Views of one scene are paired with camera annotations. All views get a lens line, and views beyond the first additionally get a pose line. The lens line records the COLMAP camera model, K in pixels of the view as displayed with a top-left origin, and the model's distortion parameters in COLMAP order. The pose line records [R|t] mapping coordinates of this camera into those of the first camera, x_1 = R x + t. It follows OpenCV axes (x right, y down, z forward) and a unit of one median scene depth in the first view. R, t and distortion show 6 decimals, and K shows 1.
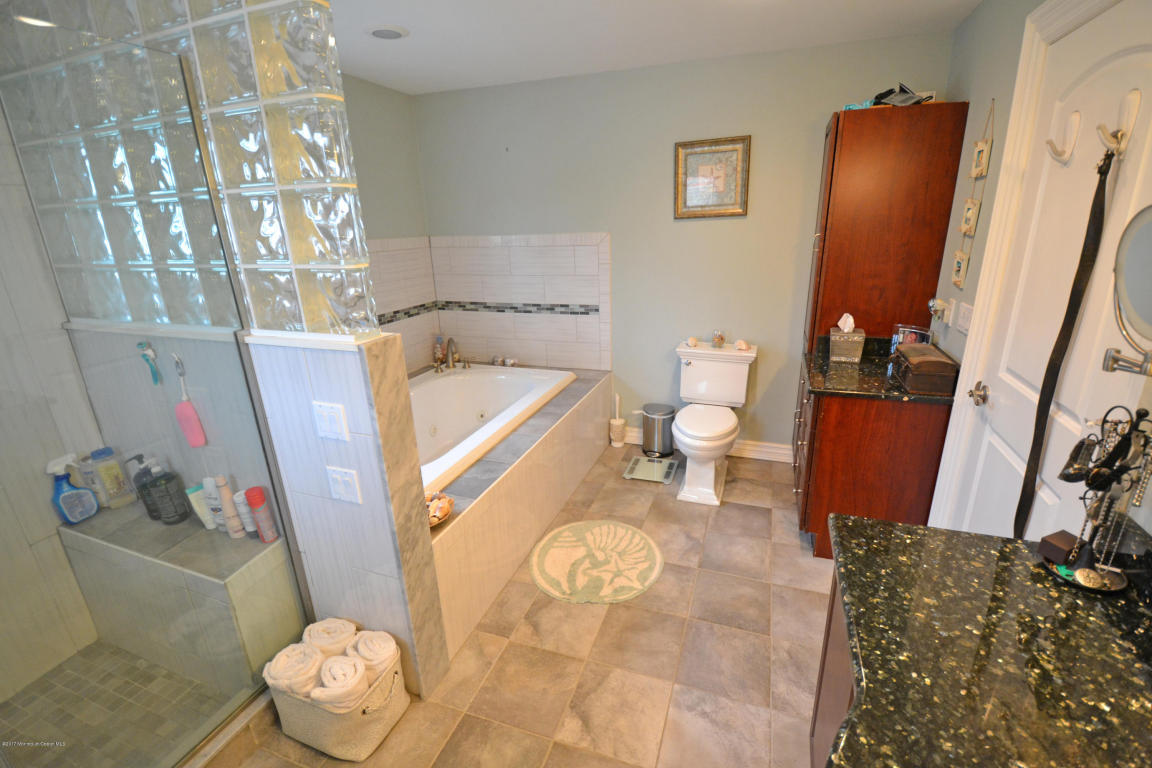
lens RADIAL K [[506.5, 0, 581.5], [0, 506.5, 386.0], [0, 0, 1]] dist [-0.001351, -0.011792]
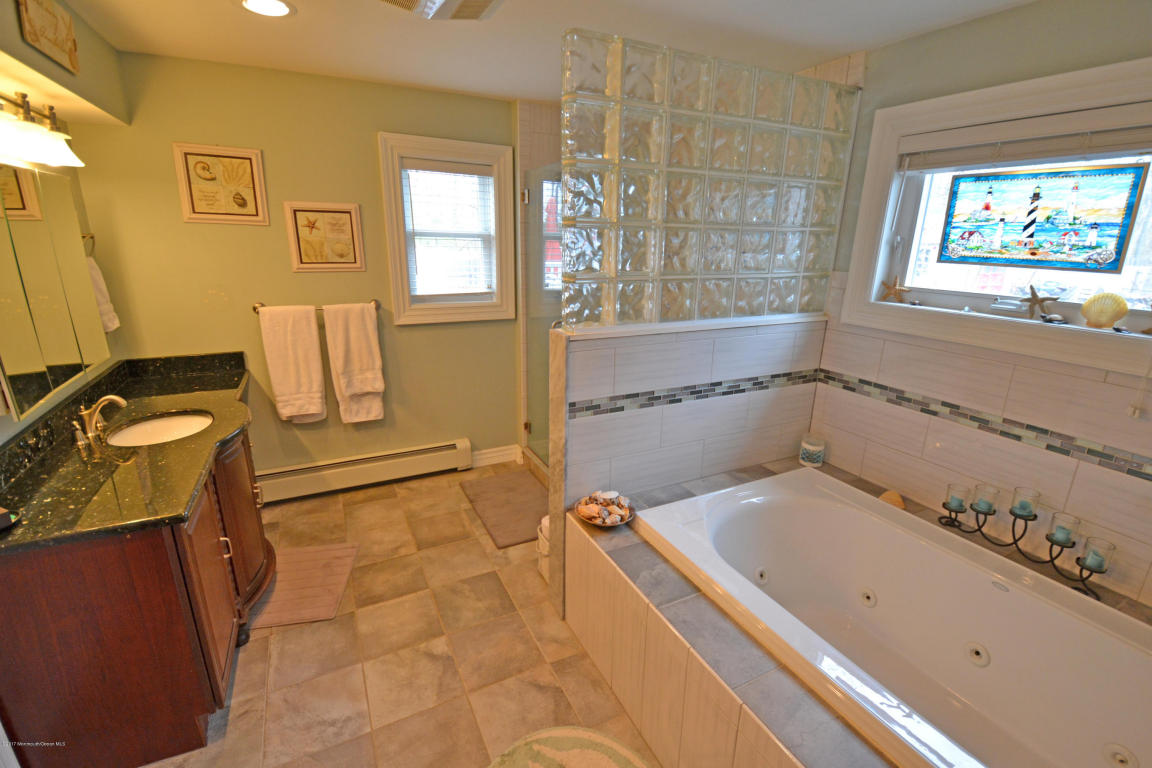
lens RADIAL K [[506.5, 0, 583.3], [0, 506.5, 382.9], [0, 0, 1]] dist [-0.001351, -0.011792]
pose [[-0.674795, 0.213276, -0.706516, 0.465411], [-0.236880, 0.844085, 0.481049, -0.541666], [0.698956, 0.491969, -0.519063, 1.515131]]
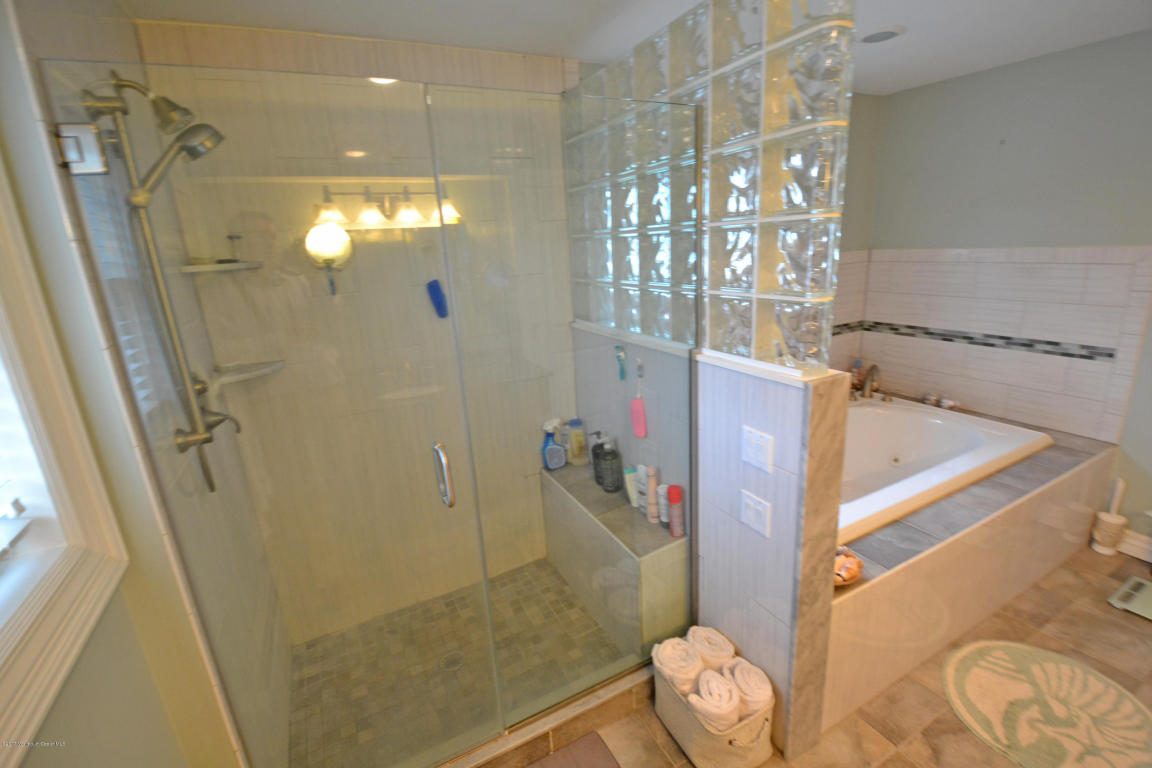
lens RADIAL K [[506.5, 0, 582.0], [0, 506.5, 387.8], [0, 0, 1]] dist [-0.001351, -0.011792]
pose [[0.733629, 0.171521, -0.657548, -0.097731], [-0.174252, 0.982751, 0.061937, -0.044325], [0.656830, 0.069141, 0.750862, 0.010744]]
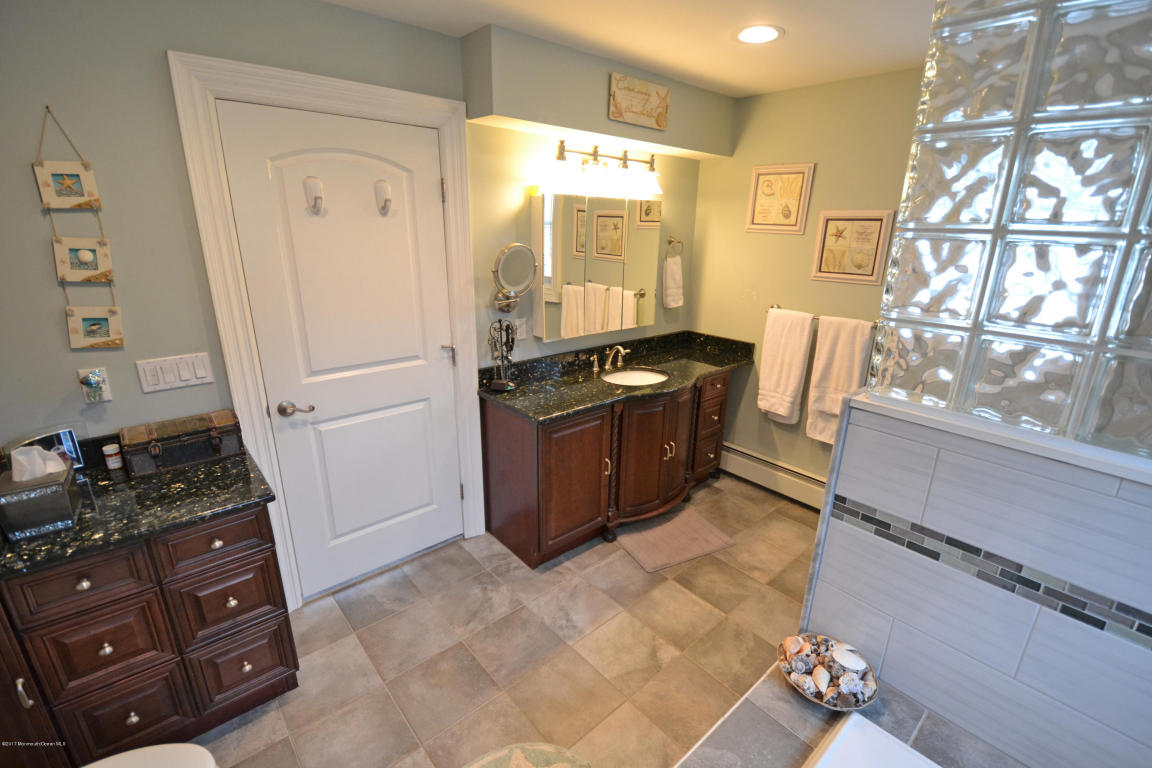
lens RADIAL K [[506.5, 0, 580.4], [0, 506.5, 381.4], [0, 0, 1]] dist [-0.001351, -0.011792]
pose [[-0.877401, -0.129841, 0.461853, -0.311834], [0.155671, 0.833543, 0.530069, -0.565098], [-0.453799, 0.536980, -0.711139, 1.561613]]
